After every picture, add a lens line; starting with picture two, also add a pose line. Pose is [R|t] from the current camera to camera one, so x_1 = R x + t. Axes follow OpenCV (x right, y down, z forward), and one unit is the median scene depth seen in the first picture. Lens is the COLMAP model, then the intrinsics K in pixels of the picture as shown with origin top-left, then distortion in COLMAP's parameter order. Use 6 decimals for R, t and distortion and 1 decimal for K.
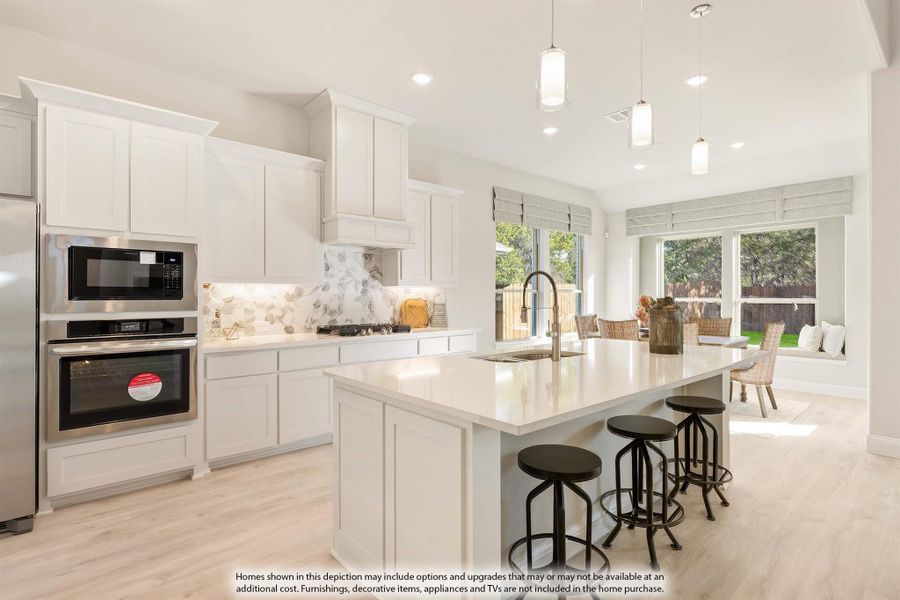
lens RADIAL K [[437.6, 0, 450.0], [0, 437.6, 300.0], [0, 0, 1]] dist [-0.001201, -0.000090]
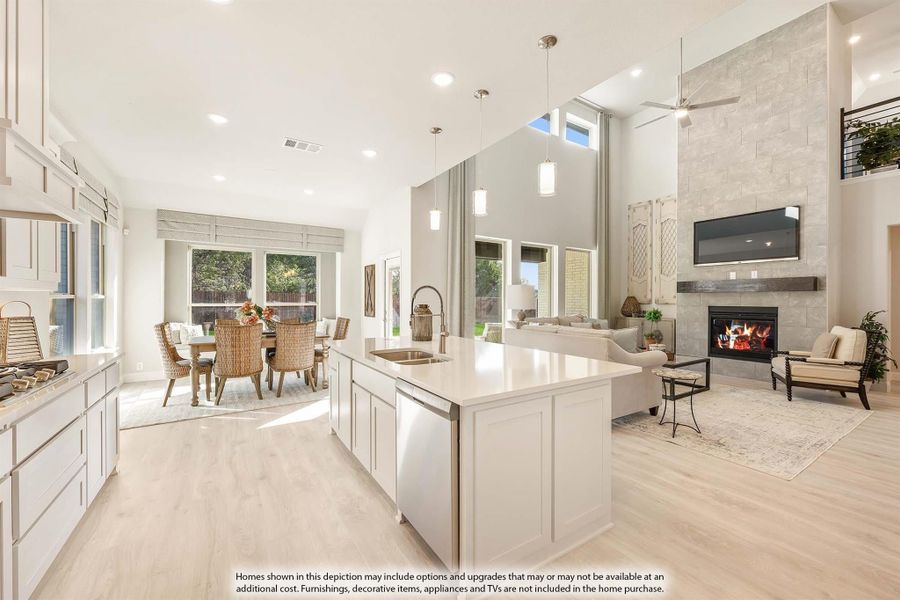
lens RADIAL K [[366.6, 0, 450.0], [0, 366.6, 300.0], [0, 0, 1]] dist [-0.000326, 0.000045]
pose [[0.152674, 0.003291, 0.988271, -0.455538], [0.005347, 0.999977, -0.004156, -0.009937], [-0.988262, 0.005919, 0.152653, 0.428709]]
